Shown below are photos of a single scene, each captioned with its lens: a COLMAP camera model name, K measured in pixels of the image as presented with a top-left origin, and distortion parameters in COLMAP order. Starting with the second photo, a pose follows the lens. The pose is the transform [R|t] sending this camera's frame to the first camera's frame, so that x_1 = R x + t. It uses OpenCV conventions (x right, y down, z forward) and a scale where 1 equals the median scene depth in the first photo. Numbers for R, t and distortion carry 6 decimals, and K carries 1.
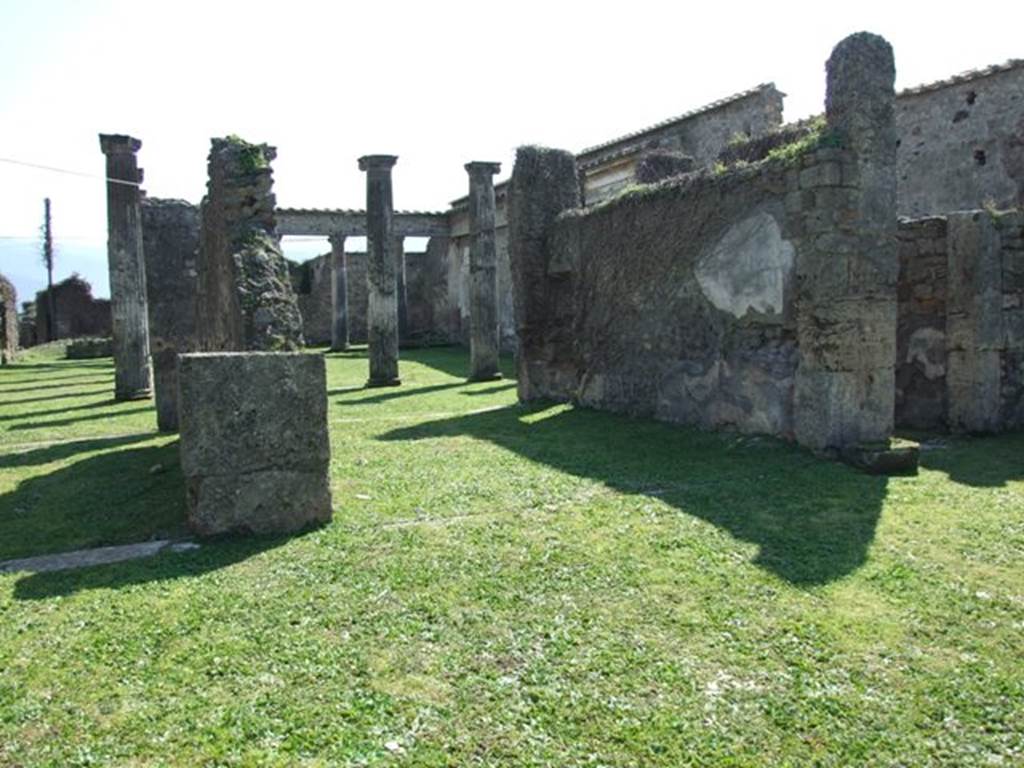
lens RADIAL K [[760.2, 0, 584.4], [0, 760.2, 373.1], [0, 0, 1]] dist [-0.063434, 0.058274]
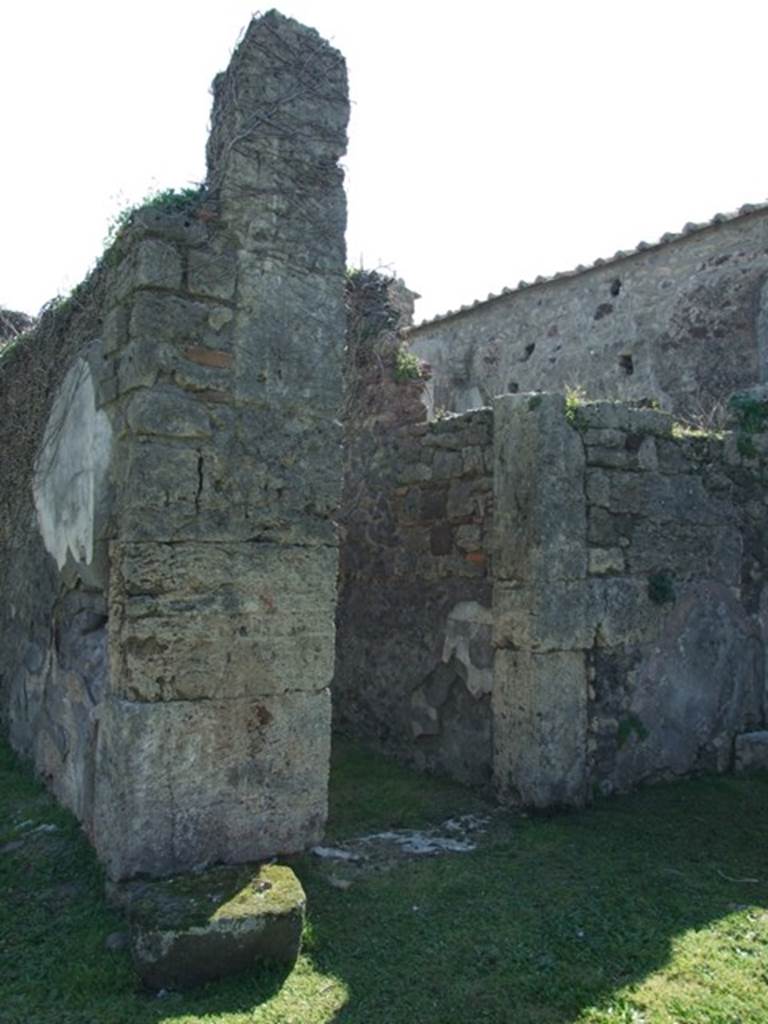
lens RADIAL K [[760.2, 0, 388.6], [0, 760.2, 523.2], [0, 0, 1]] dist [-0.063434, 0.058274]
pose [[0.995451, 0.049479, 0.081420, 0.363045], [-0.038889, 0.991157, -0.126864, -0.046633], [-0.086977, 0.123121, 0.988573, 0.459931]]
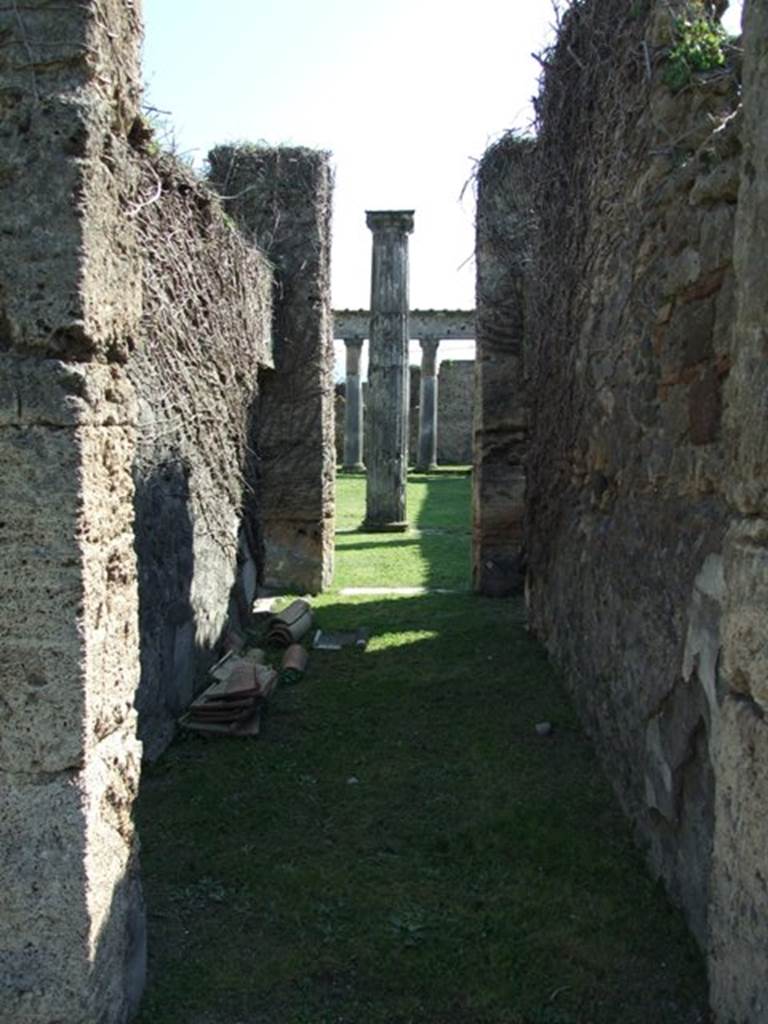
lens RADIAL K [[800.4, 0, 384.0], [0, 800.4, 512.0], [0, 0, 1]] dist [-0.044268, 0.039509]
pose [[0.849094, 0.089109, -0.520672, 0.520830], [-0.077938, 0.996015, 0.043361, -0.081433], [0.522461, 0.003763, 0.852655, 0.776229]]
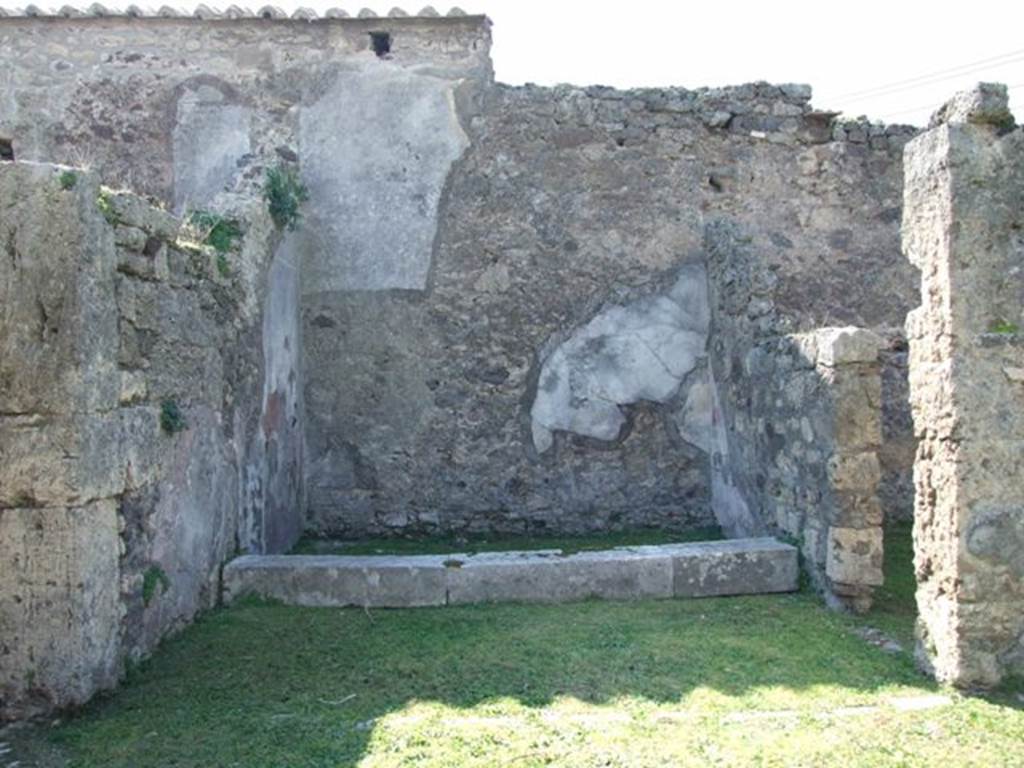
lens RADIAL K [[800.4, 0, 453.1], [0, 800.4, 378.6], [0, 0, 1]] dist [-0.044268, 0.039509]
pose [[0.497391, 0.032601, 0.866914, 0.244294], [0.068799, 0.994664, -0.076878, -0.049609], [-0.864794, 0.097881, 0.492494, 0.589685]]
